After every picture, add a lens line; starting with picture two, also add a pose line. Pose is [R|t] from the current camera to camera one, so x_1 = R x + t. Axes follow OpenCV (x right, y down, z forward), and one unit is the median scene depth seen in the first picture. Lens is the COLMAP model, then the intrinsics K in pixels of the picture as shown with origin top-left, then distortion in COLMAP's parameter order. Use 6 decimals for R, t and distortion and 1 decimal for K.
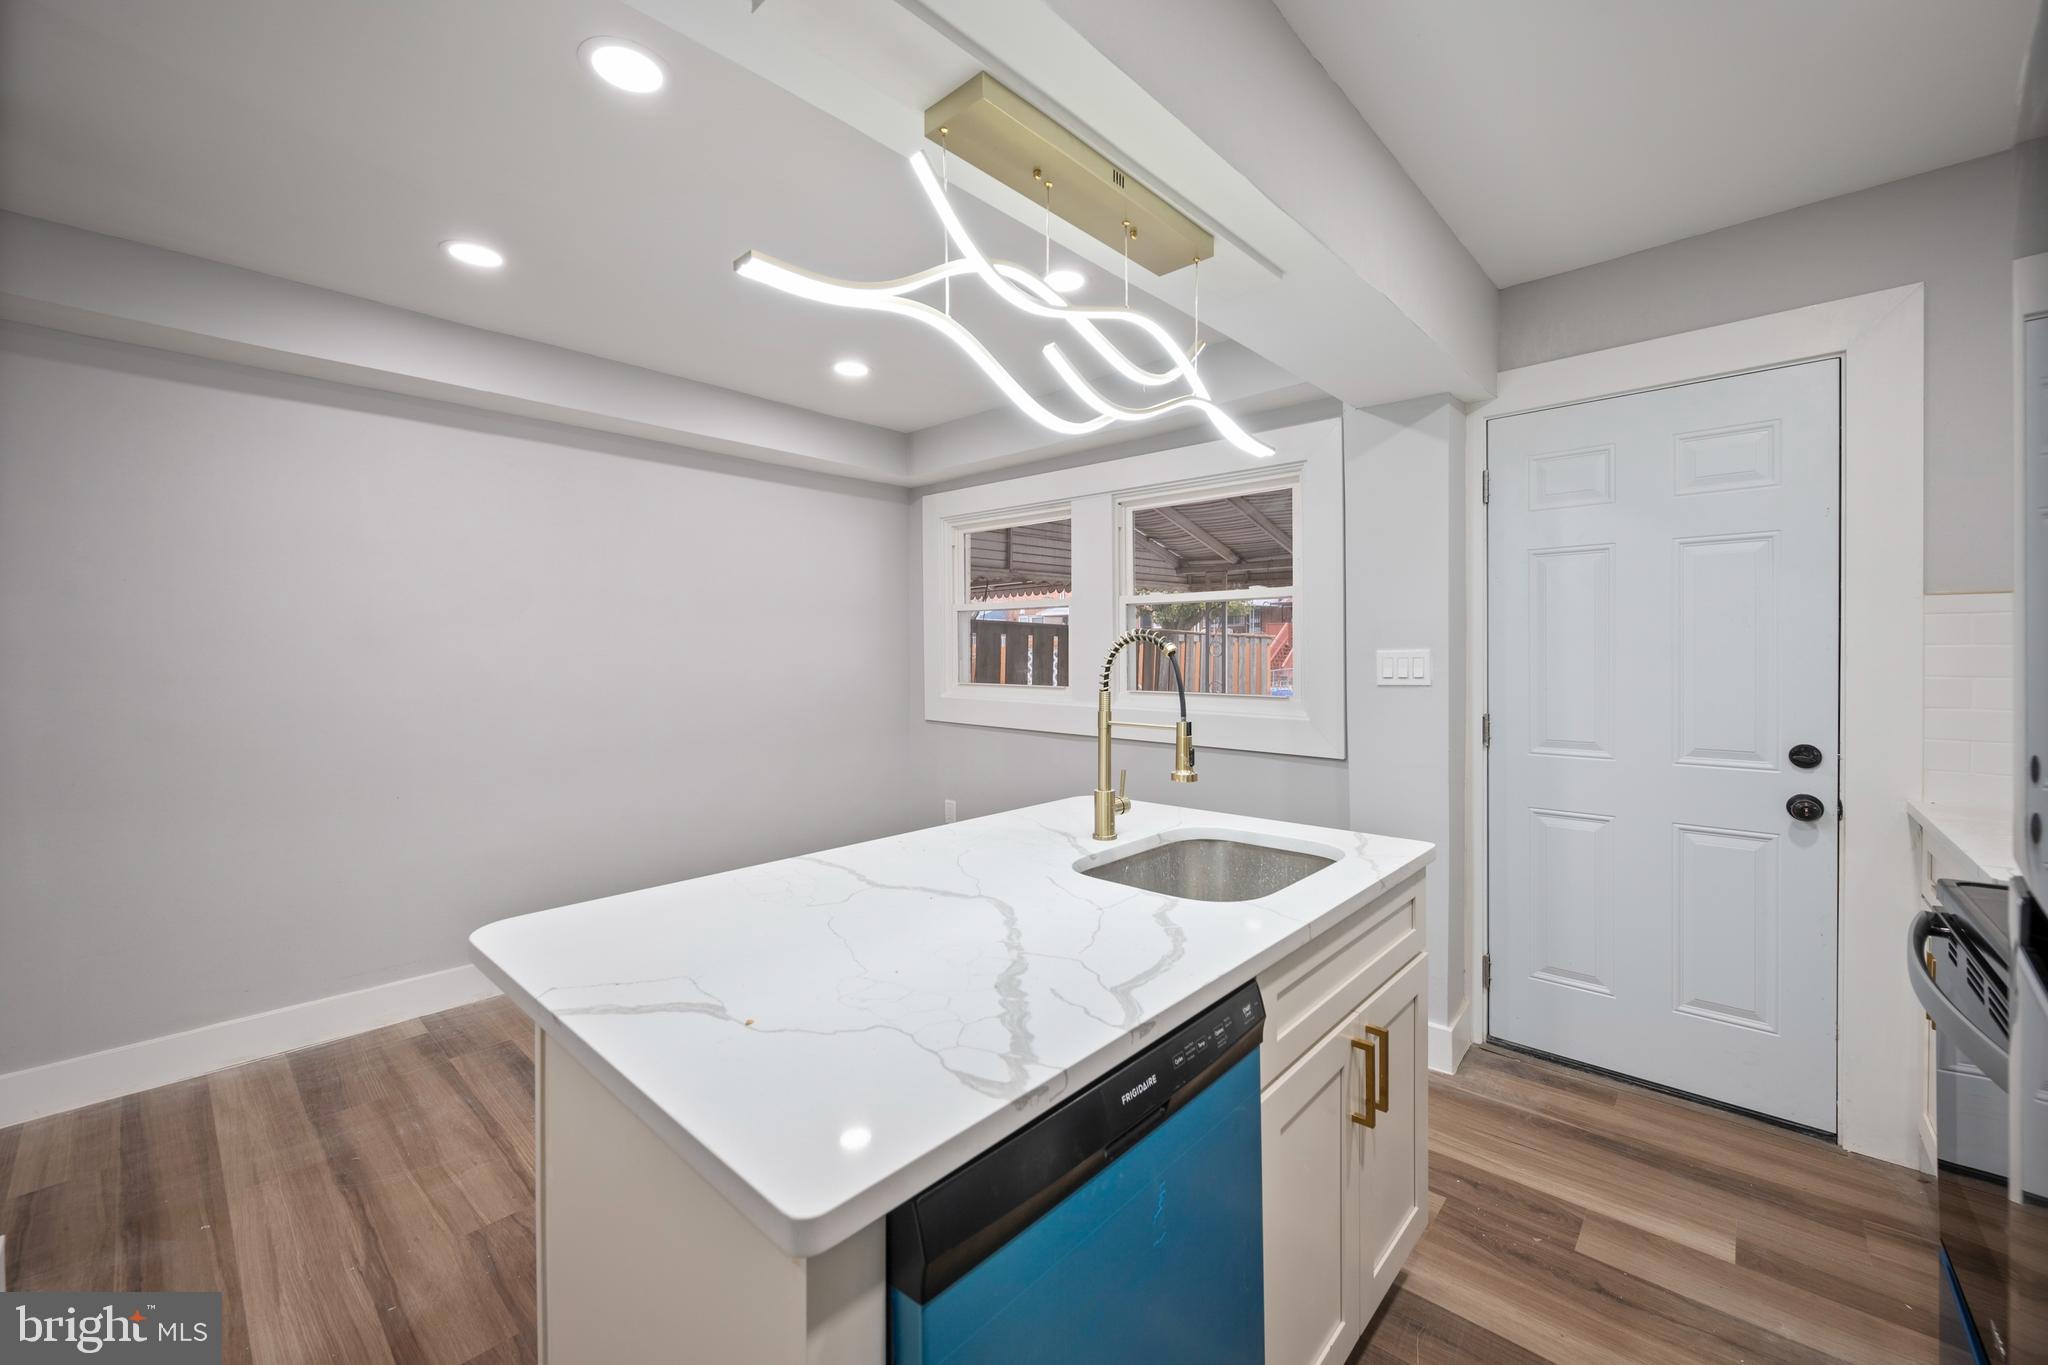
lens RADIAL K [[797.4, 0, 1019.5], [0, 797.4, 658.1], [0, 0, 1]] dist [0.002108, 0.000030]
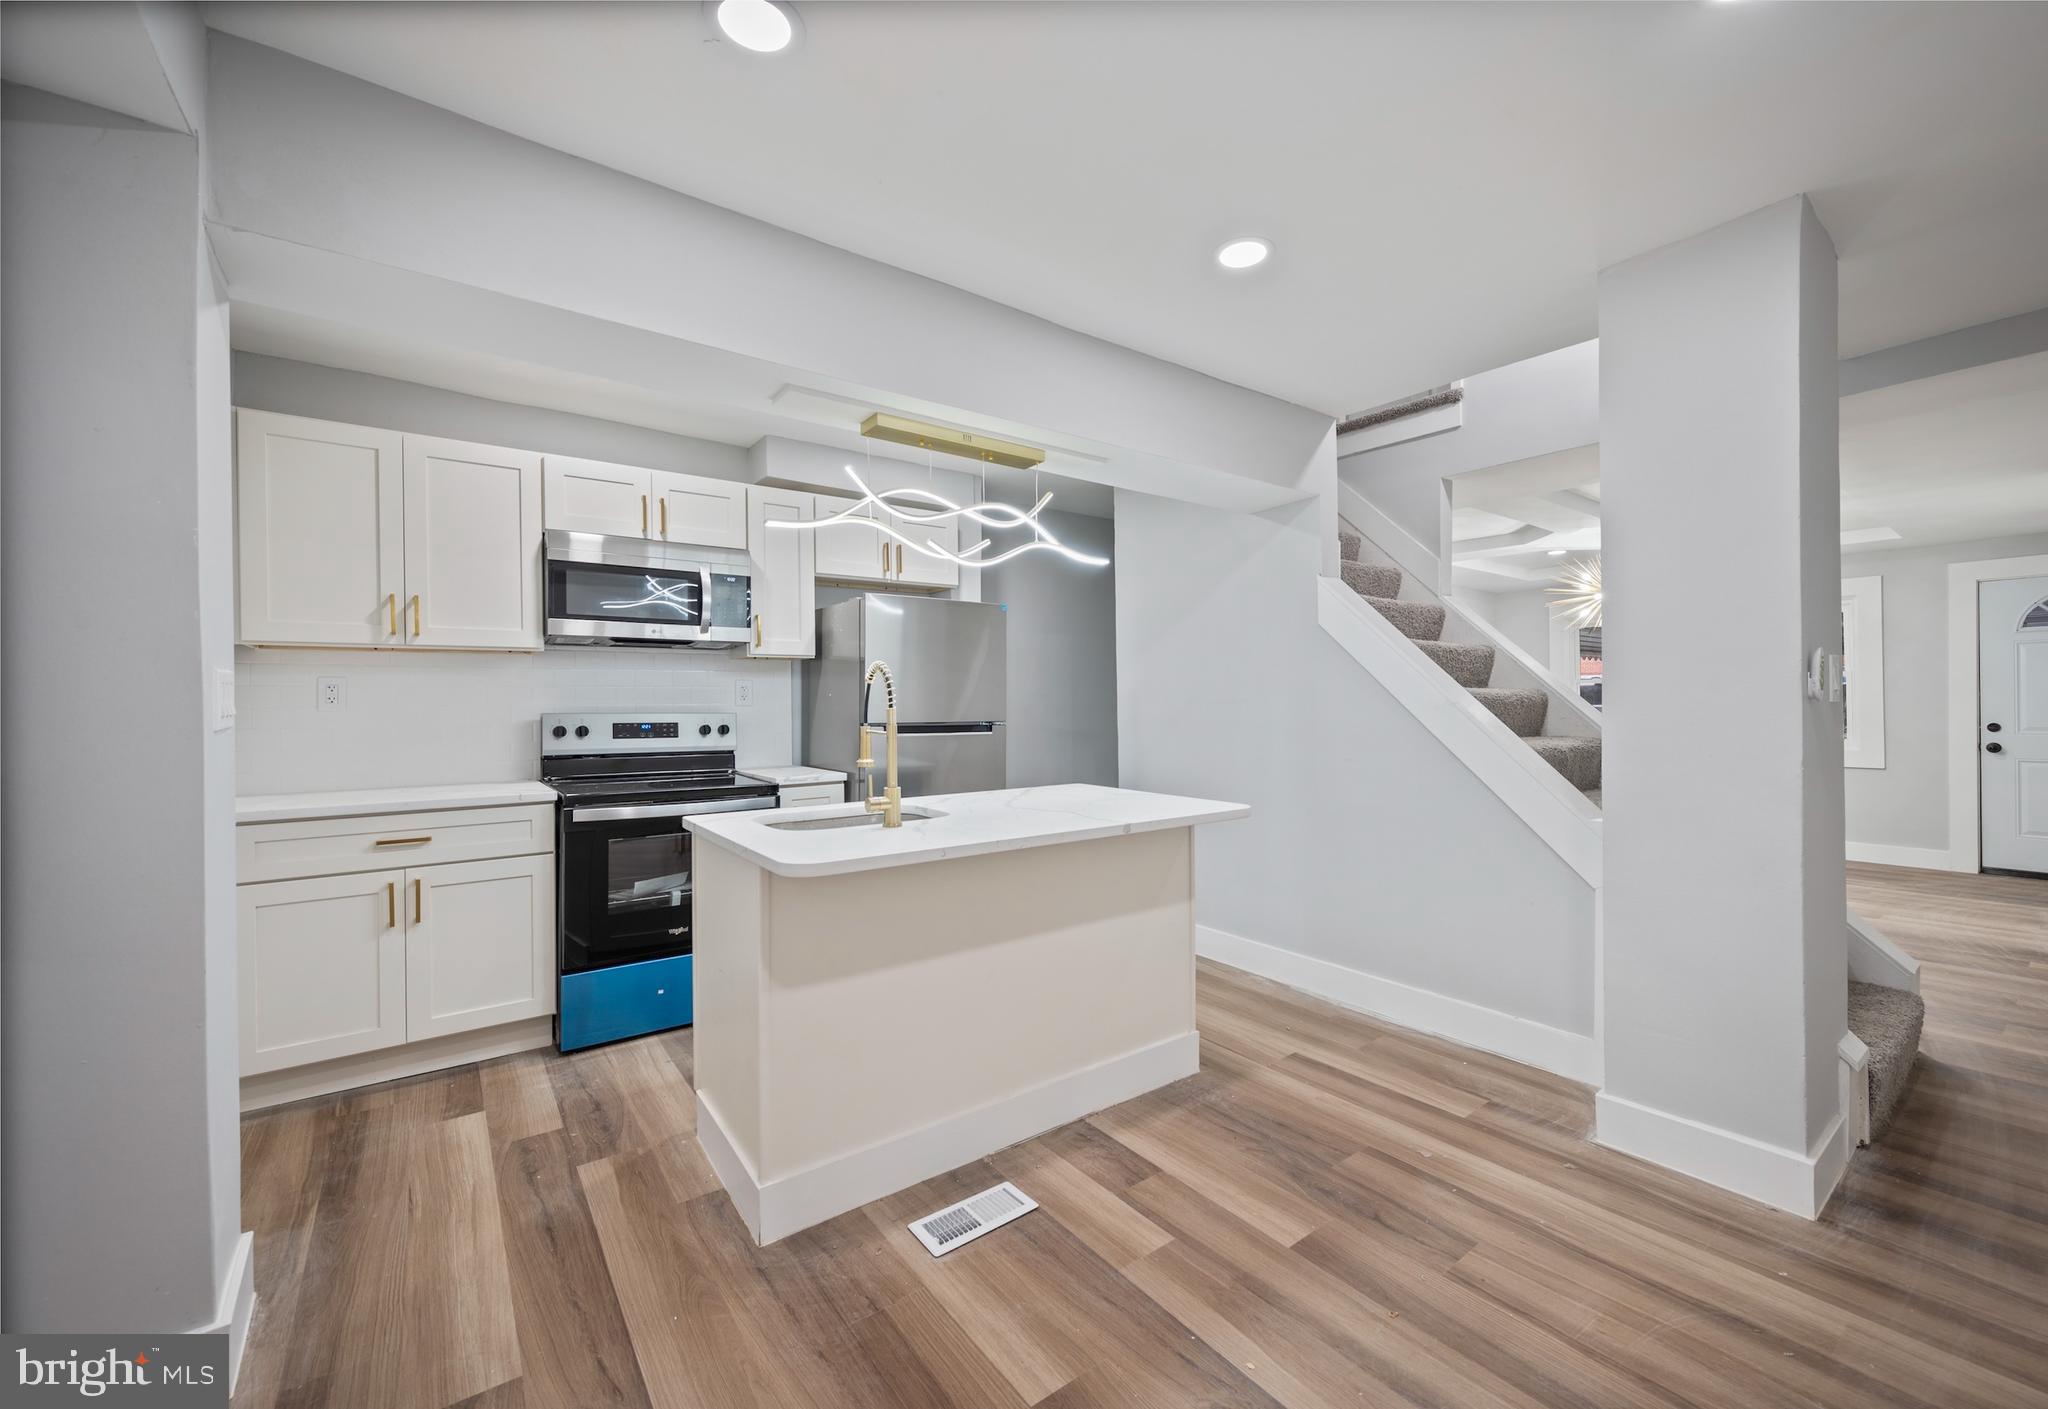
lens RADIAL K [[824.0, 0, 1060.9], [0, 824.0, 703.2], [0, 0, 1]] dist [-0.000799, -0.000168]
pose [[-0.984887, 0.009767, 0.172920, -0.331603], [0.011559, 0.999889, 0.009360, 0.021052], [-0.172810, 0.011217, -0.984891, 1.951226]]
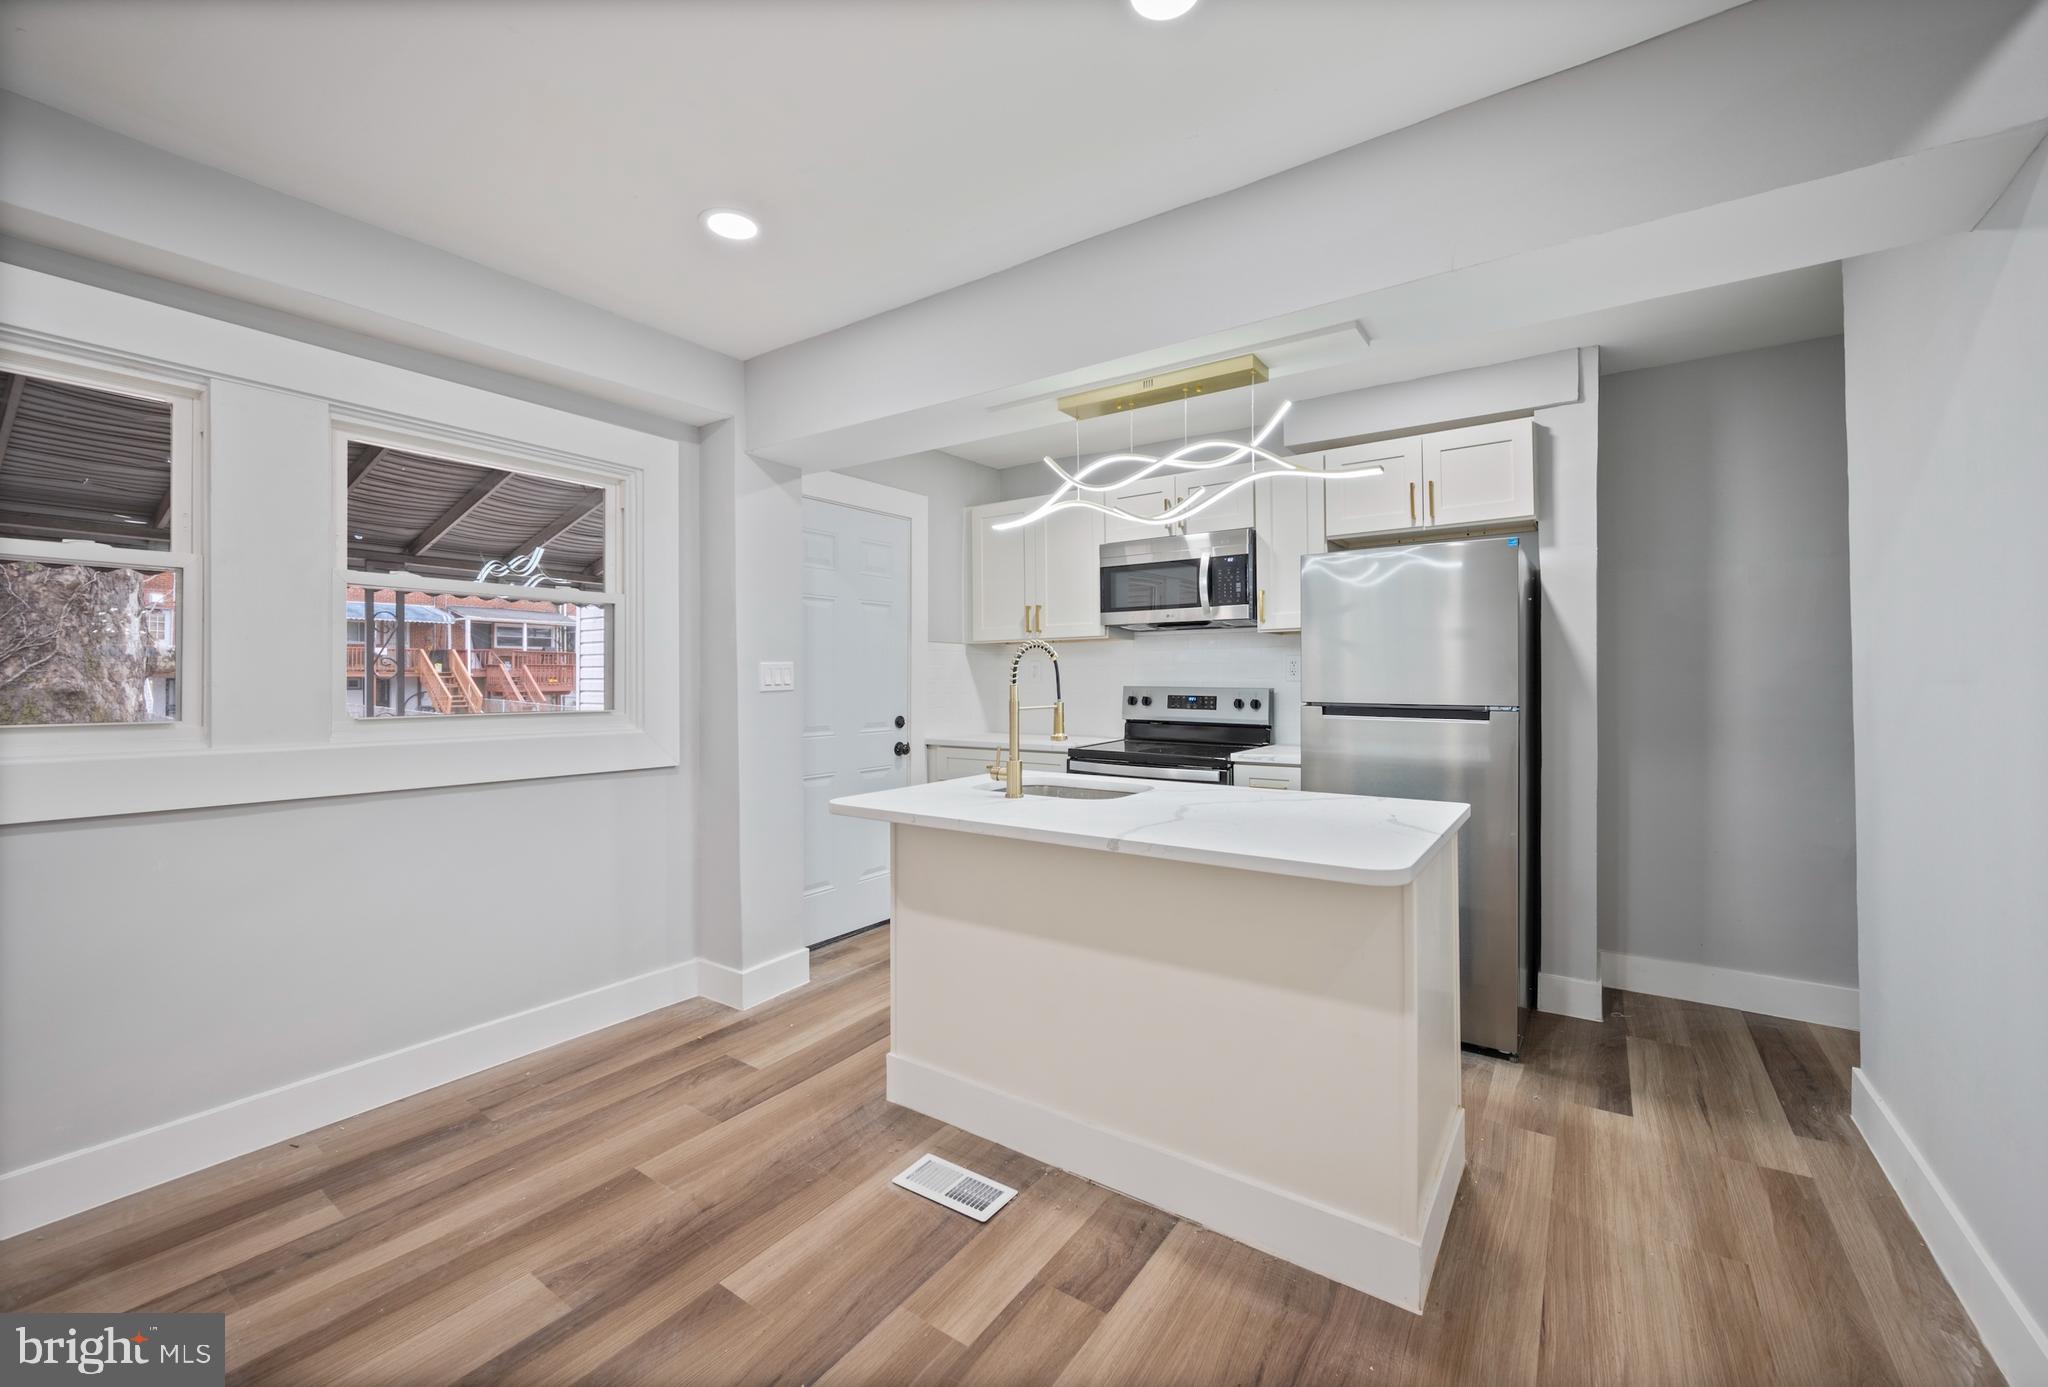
lens RADIAL K [[822.1, 0, 1039.8], [0, 822.1, 672.7], [0, 0, 1]] dist [-0.001844, -0.000415]
pose [[-0.138398, 0.012797, 0.990294, -1.089819], [0.011376, 0.999871, -0.011331, 0.032604], [-0.990311, 0.009697, -0.138525, 1.000676]]
